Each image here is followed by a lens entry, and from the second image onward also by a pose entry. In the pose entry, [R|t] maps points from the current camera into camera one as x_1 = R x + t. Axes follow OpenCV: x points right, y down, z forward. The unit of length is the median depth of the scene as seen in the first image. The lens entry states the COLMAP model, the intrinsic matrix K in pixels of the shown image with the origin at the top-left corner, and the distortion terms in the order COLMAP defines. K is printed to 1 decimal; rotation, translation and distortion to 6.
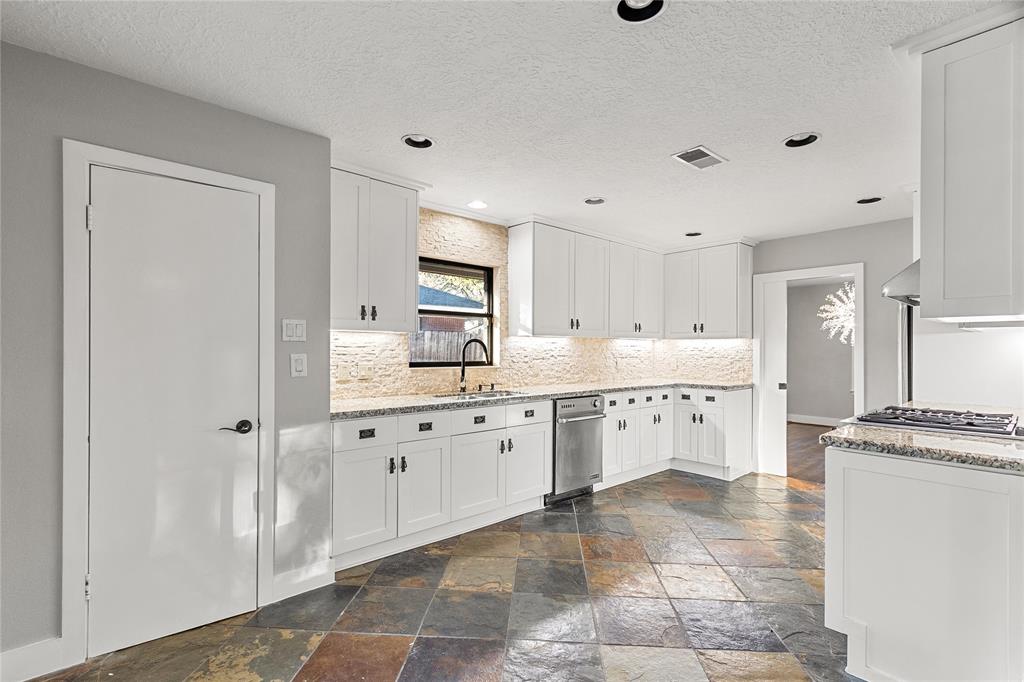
lens RADIAL K [[470.6, 0, 513.5], [0, 470.6, 343.6], [0, 0, 1]] dist [0.003744, -0.001356]
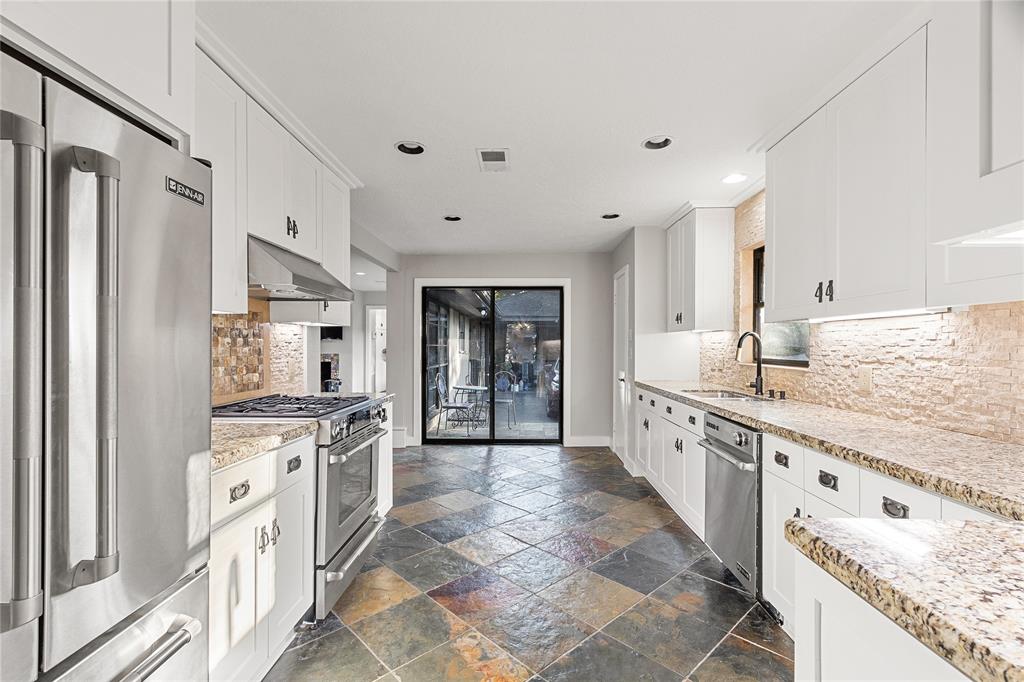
lens RADIAL K [[470.6, 0, 512.8], [0, 470.6, 345.0], [0, 0, 1]] dist [0.003744, -0.001356]
pose [[-0.680598, -0.004404, -0.732643, 0.700930], [0.005252, 0.999927, -0.010890, 0.017701], [0.732638, -0.011260, -0.680526, 1.080773]]
